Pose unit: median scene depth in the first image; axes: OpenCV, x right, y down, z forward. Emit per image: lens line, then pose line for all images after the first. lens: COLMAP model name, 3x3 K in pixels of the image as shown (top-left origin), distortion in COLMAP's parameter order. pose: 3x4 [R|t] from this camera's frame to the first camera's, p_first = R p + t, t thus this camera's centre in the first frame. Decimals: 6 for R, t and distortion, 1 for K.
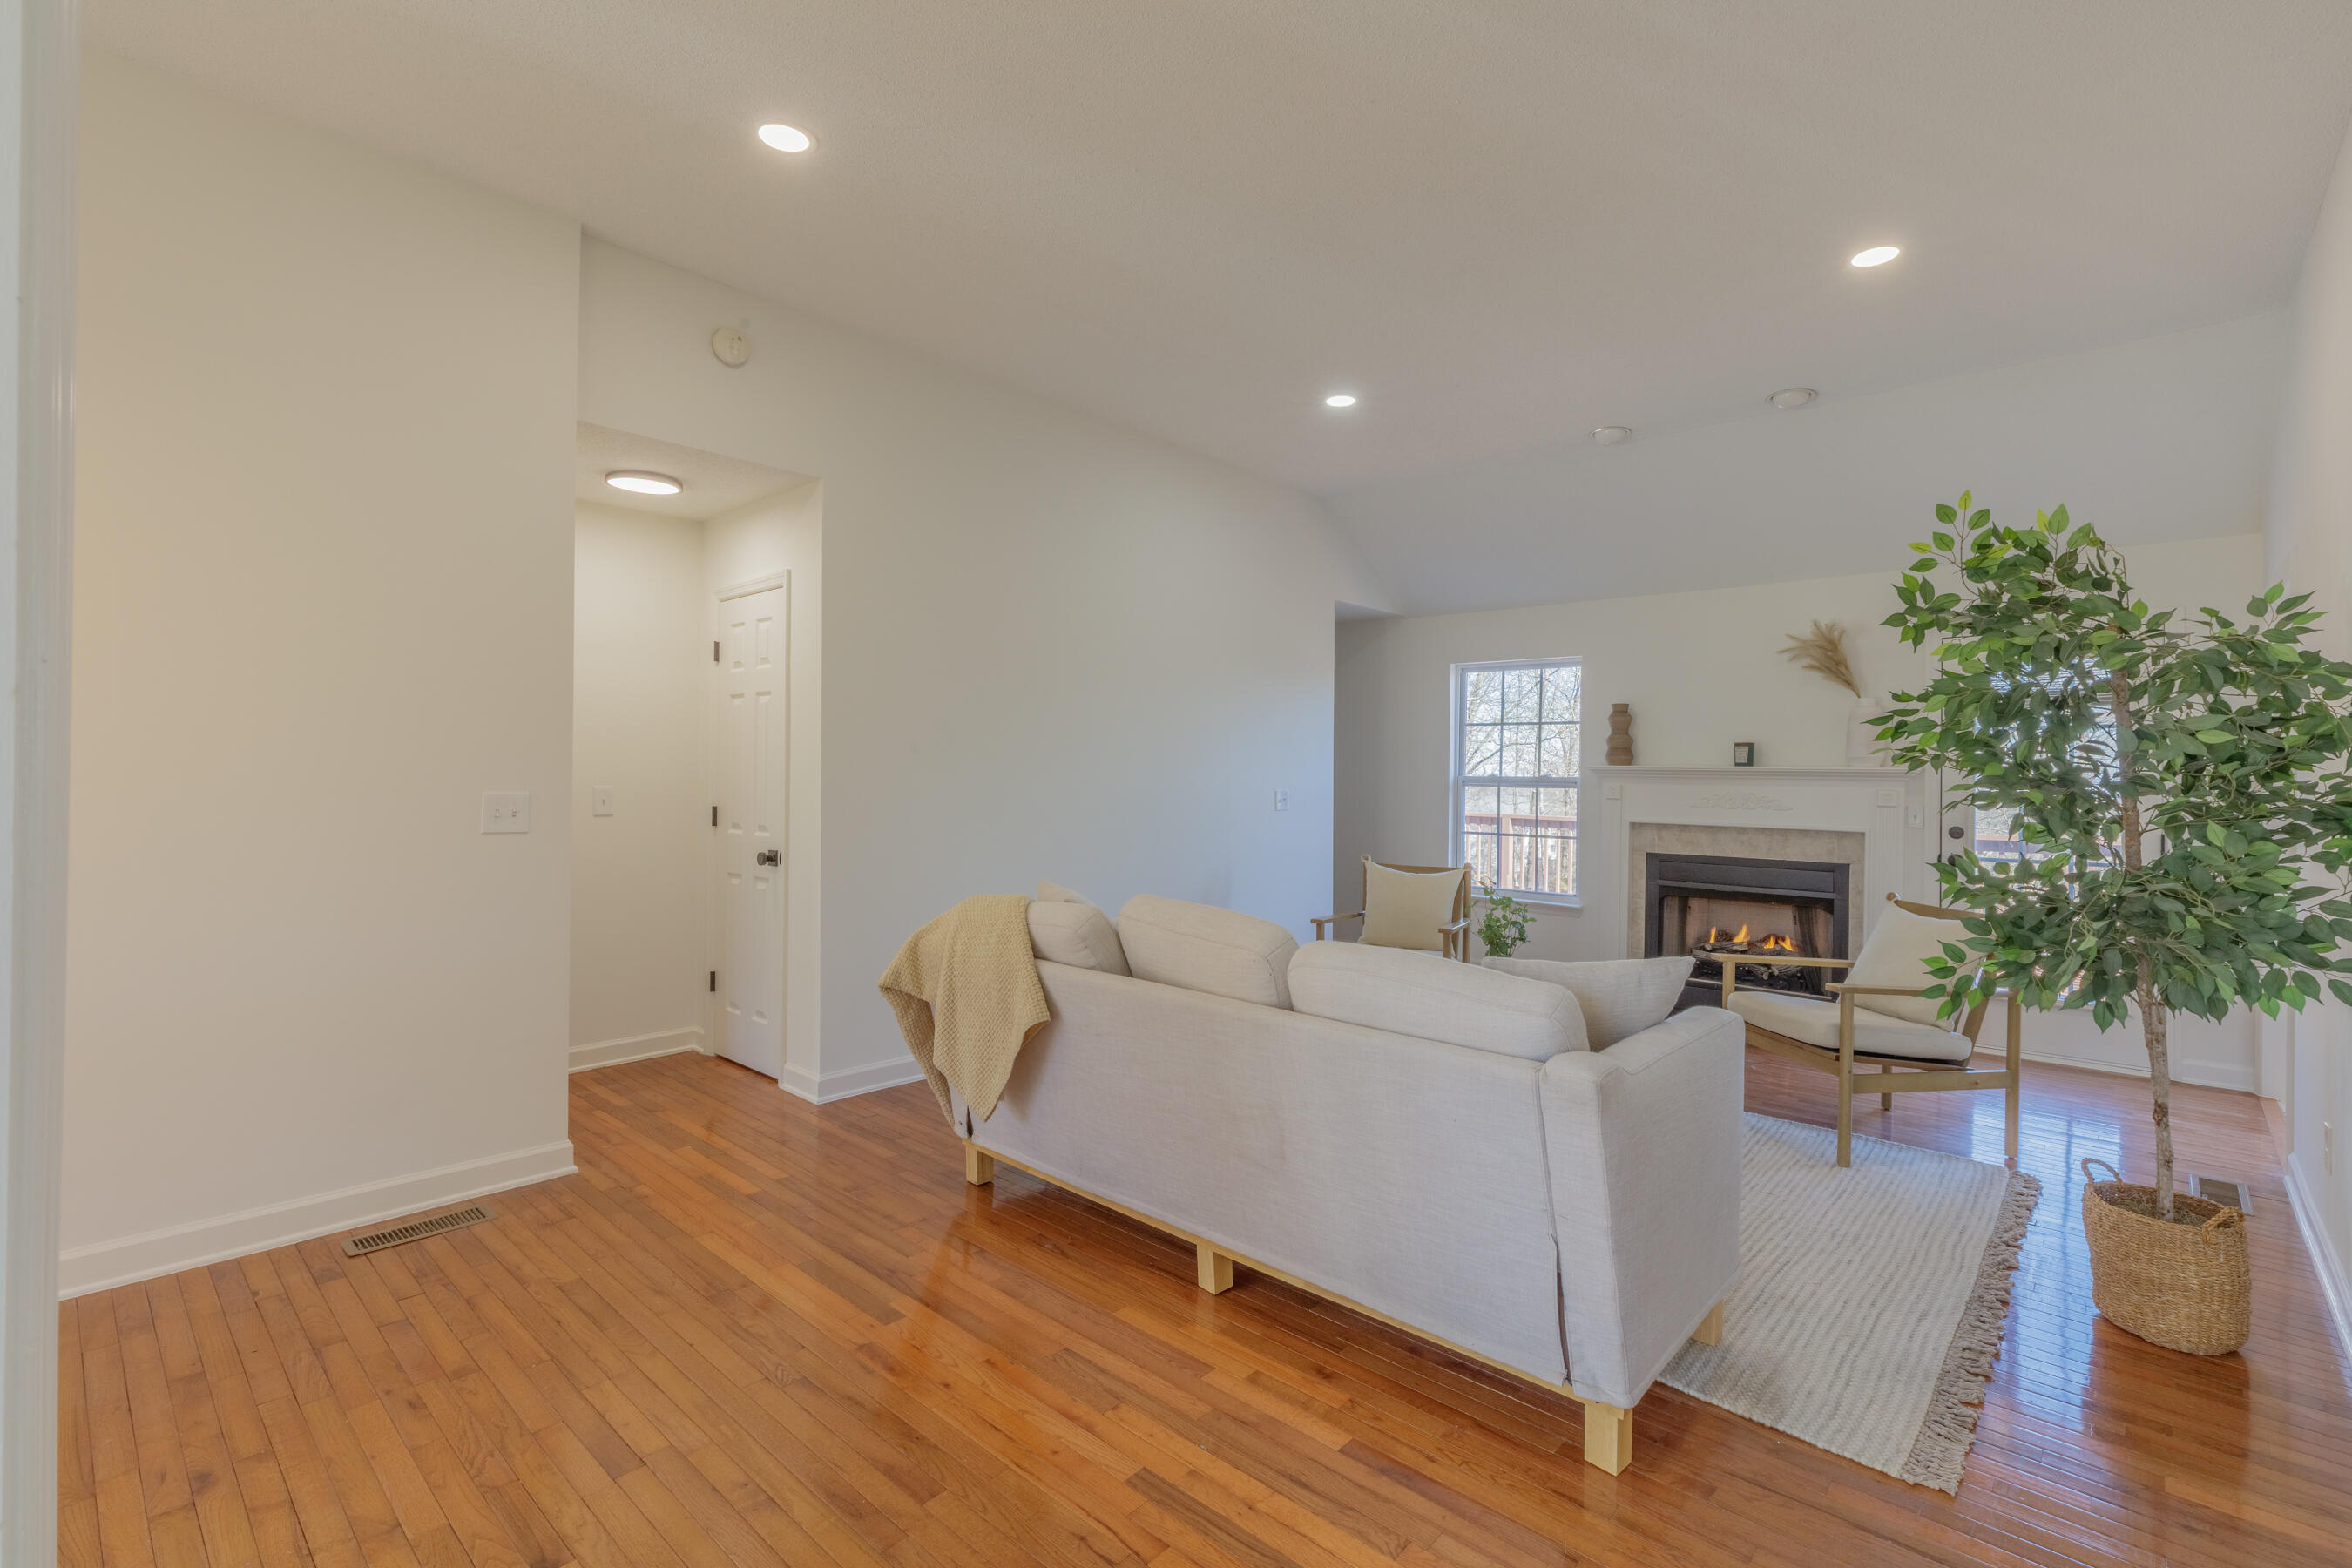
lens RADIAL K [[1070.9, 0, 1173.8], [0, 1070.9, 769.2], [0, 0, 1]] dist [0.000904, -0.000066]
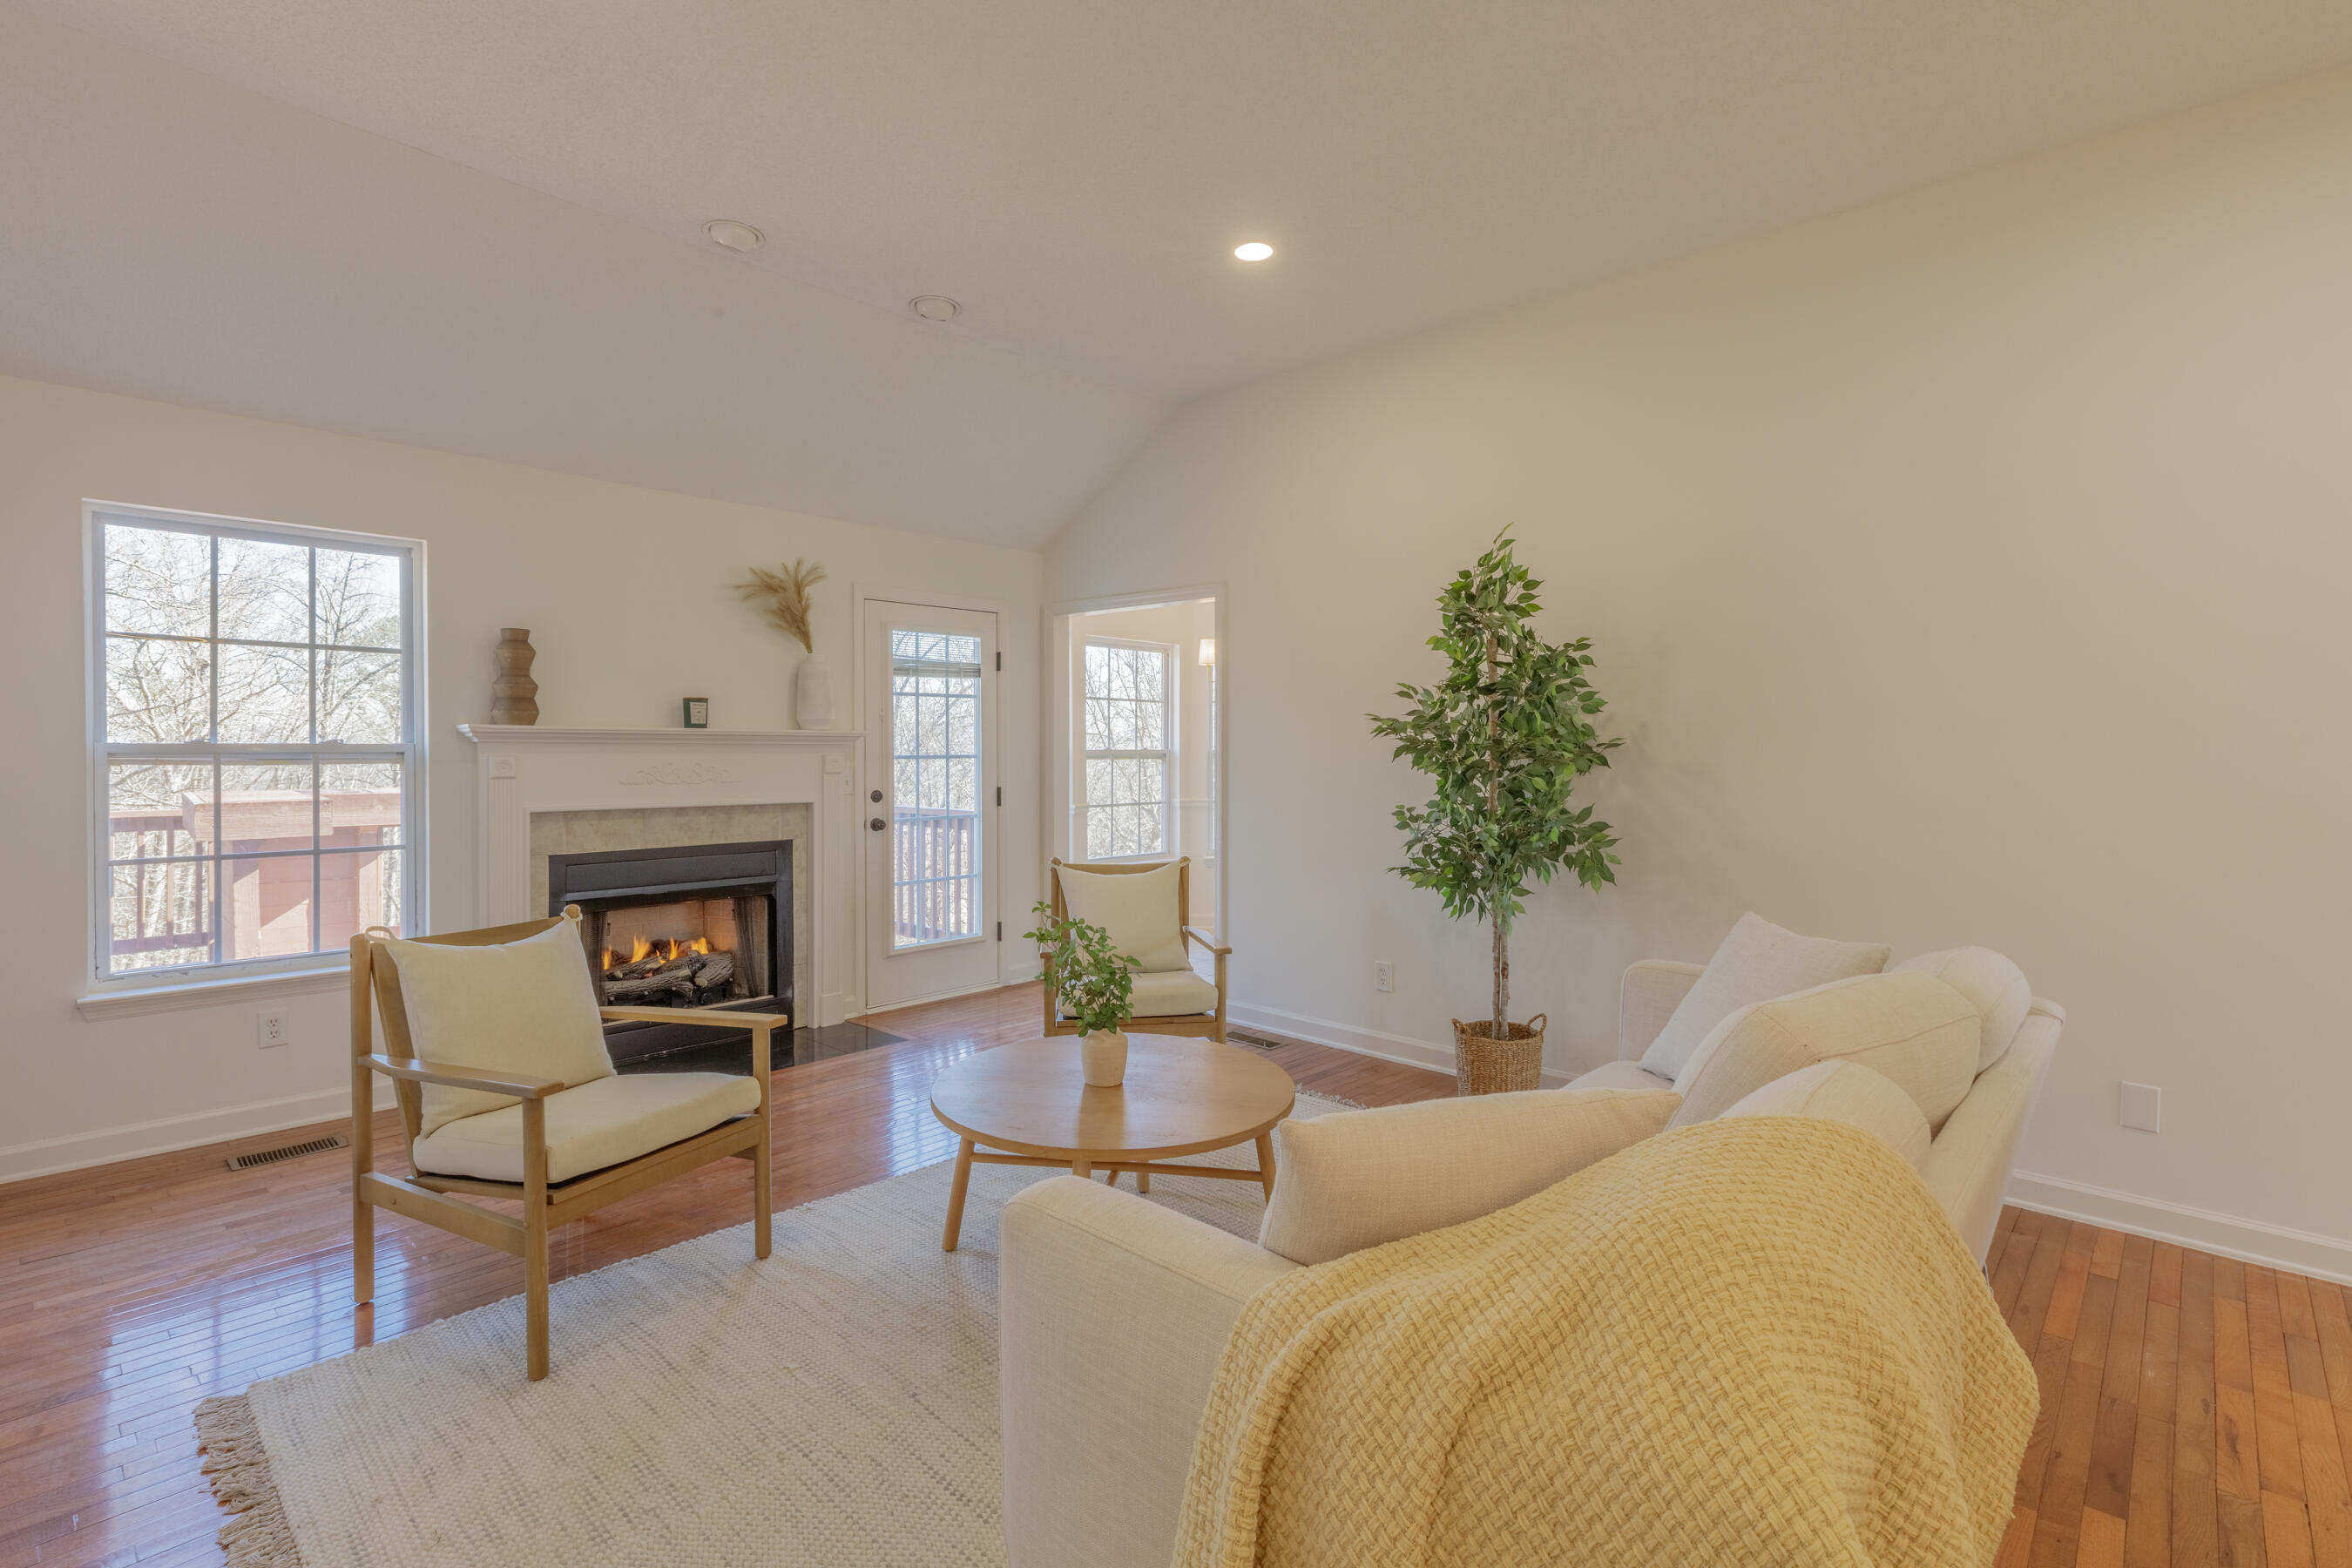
lens RADIAL K [[1070.9, 0, 1205.1], [0, 1070.9, 770.4], [0, 0, 1]] dist [0.000904, -0.000066]
pose [[-0.006327, -0.024638, 0.999676, -0.246214], [0.003062, 0.999691, 0.024658, 0.010277], [-0.999975, 0.003217, -0.006250, 0.640337]]
